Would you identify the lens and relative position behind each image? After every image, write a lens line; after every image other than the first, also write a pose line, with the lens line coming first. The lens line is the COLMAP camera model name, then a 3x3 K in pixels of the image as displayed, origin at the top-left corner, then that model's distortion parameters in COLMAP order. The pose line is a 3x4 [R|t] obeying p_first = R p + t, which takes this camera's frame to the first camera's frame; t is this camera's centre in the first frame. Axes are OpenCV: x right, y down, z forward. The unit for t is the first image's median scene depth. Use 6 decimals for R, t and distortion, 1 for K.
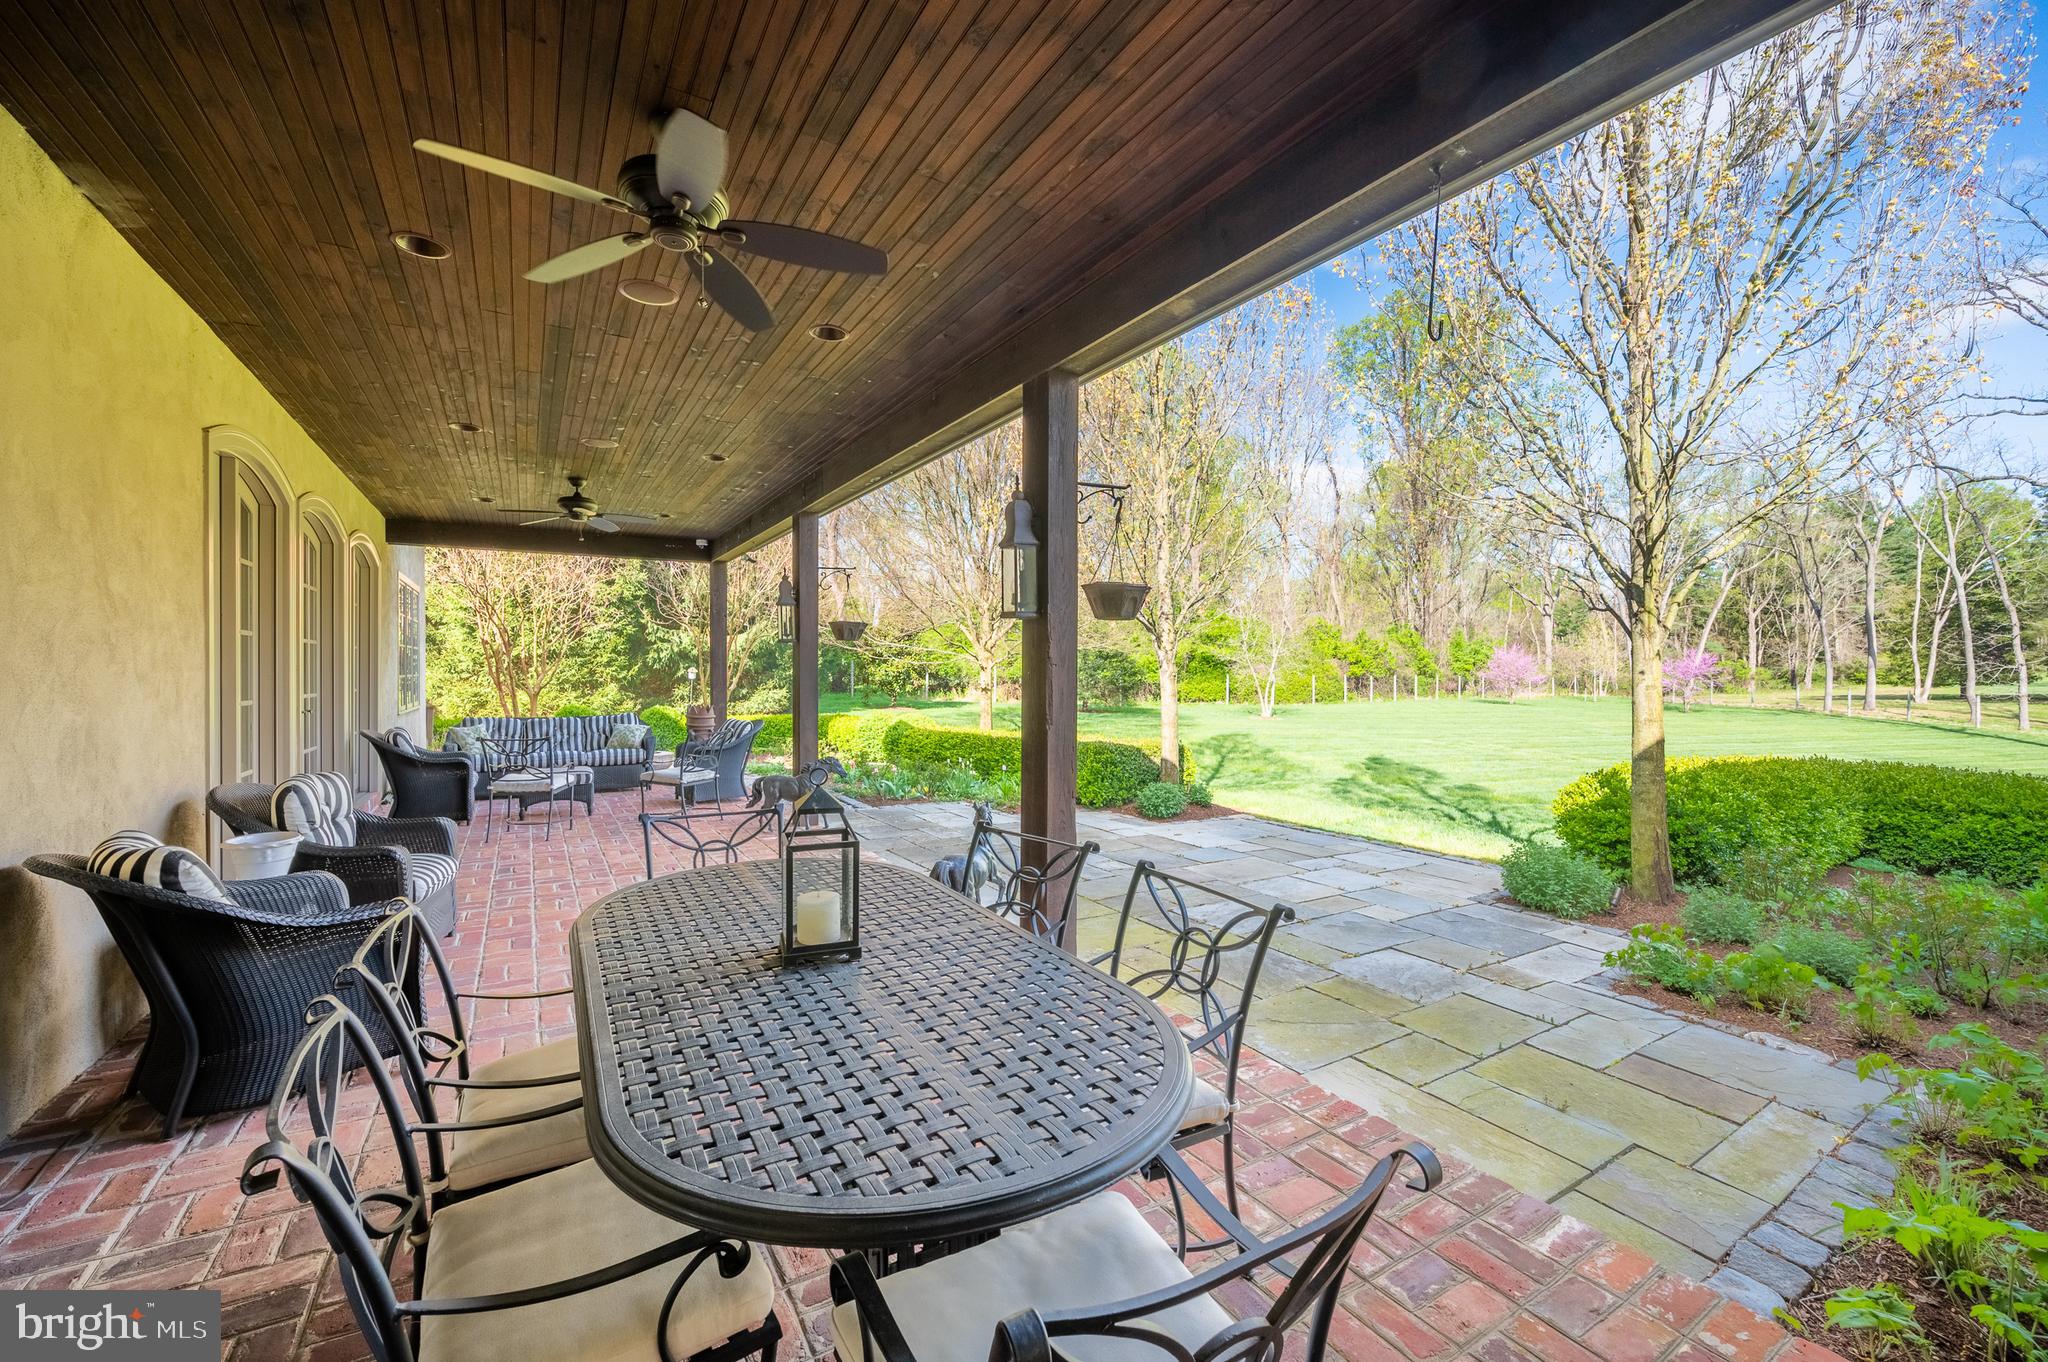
lens RADIAL K [[795.5, 0, 1028.5], [0, 795.5, 681.2], [0, 0, 1]] dist [0.000482, -0.000009]
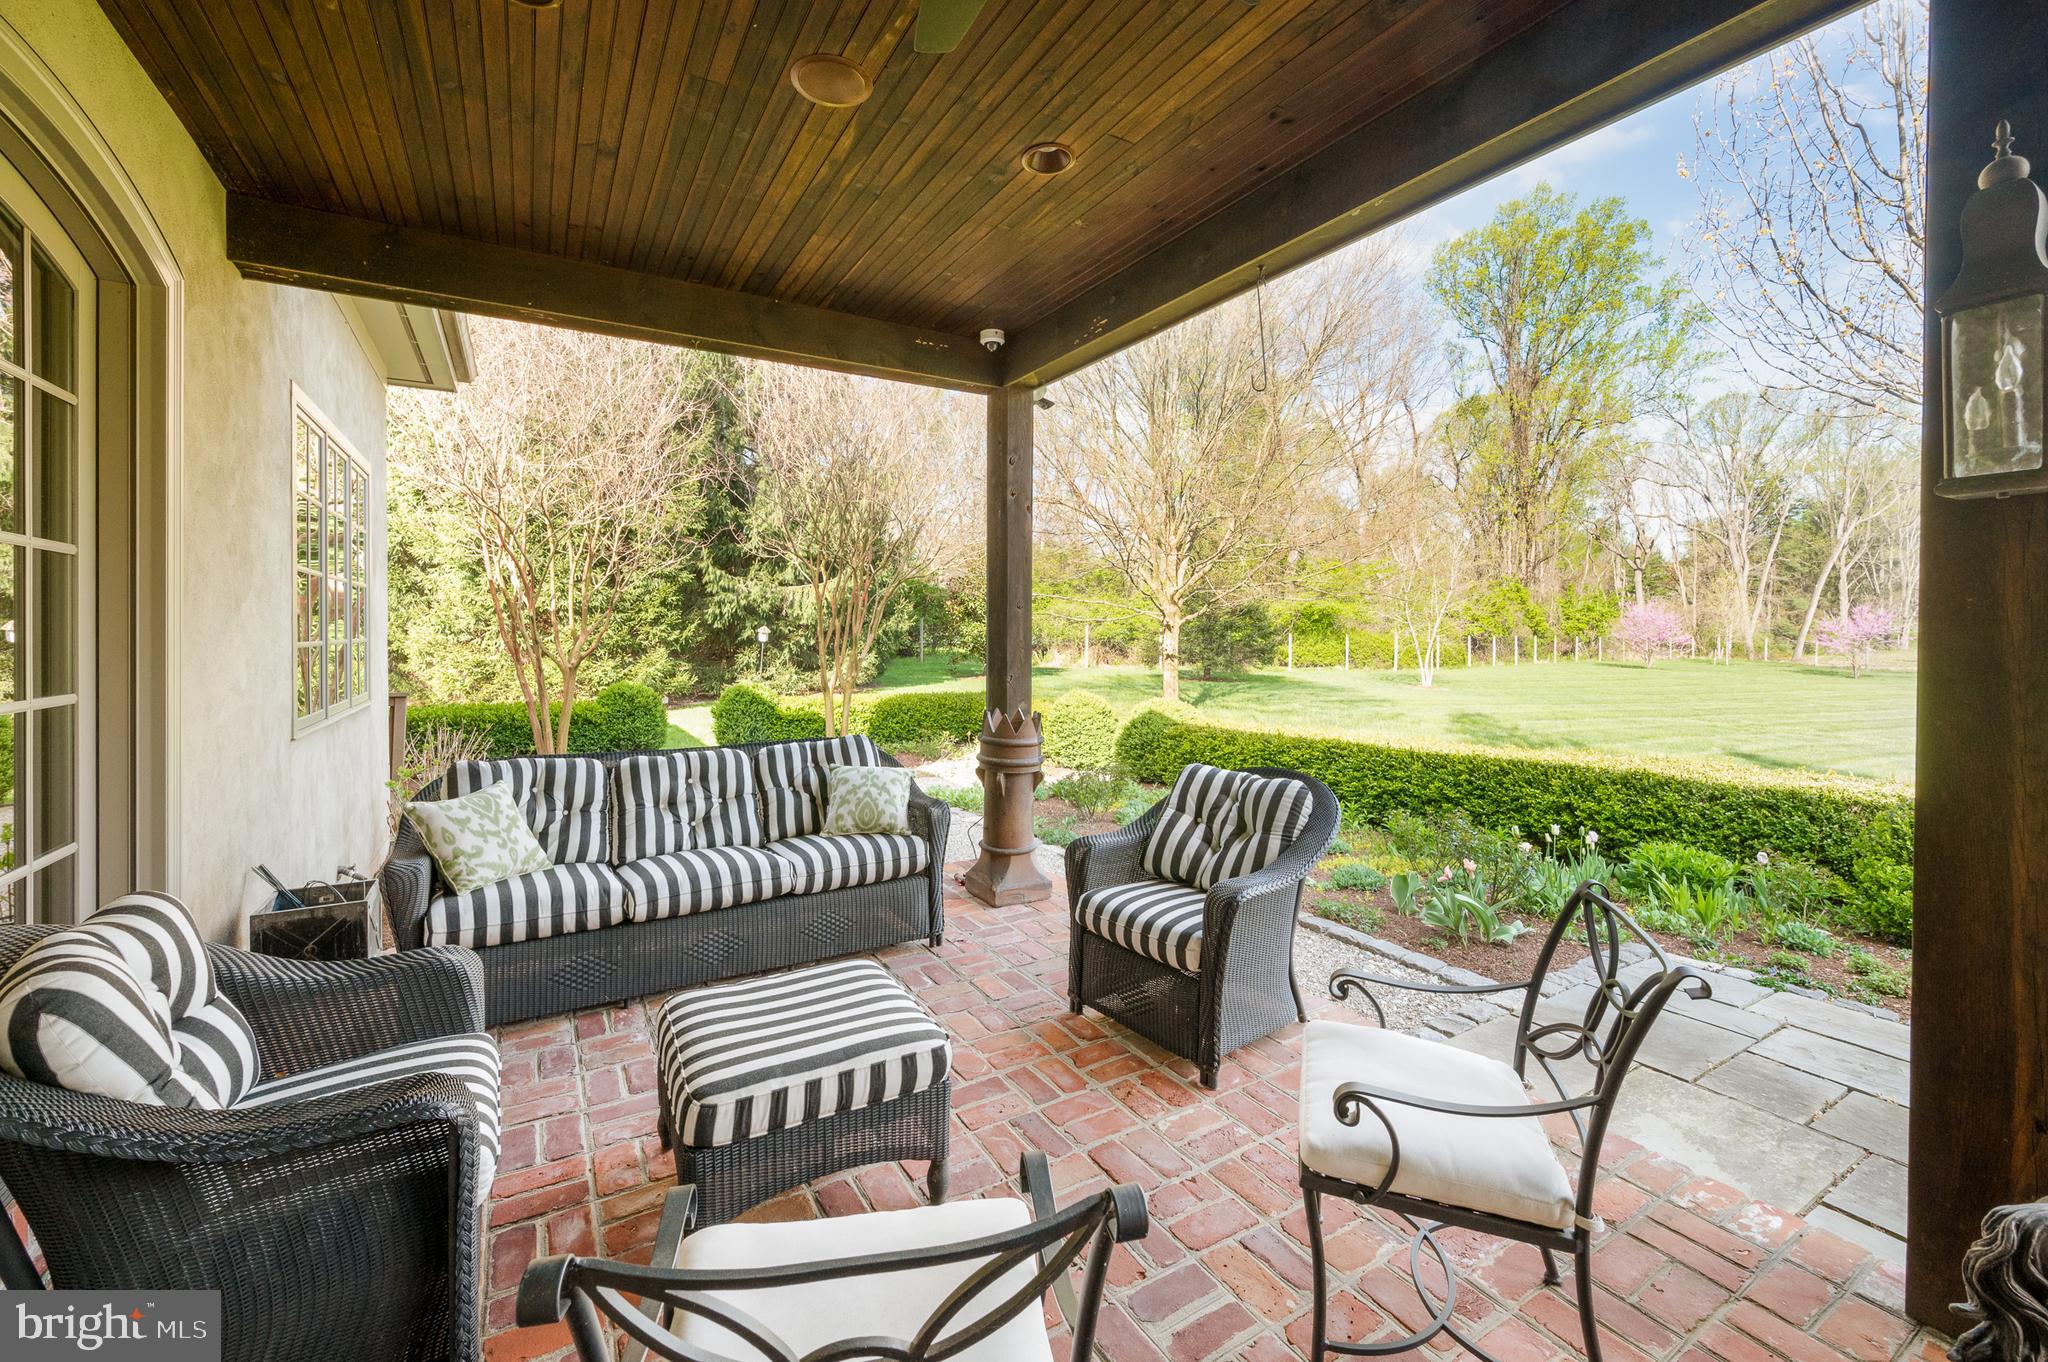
lens RADIAL K [[835.9, 0, 1050.3], [0, 835.9, 631.4], [0, 0, 1]] dist [0.000145, 0.000156]
pose [[0.999978, -0.000118, -0.006561, -0.152547], [0.000042, 0.999933, -0.011591, -0.003674], [0.006561, 0.011591, 0.999911, 0.217712]]
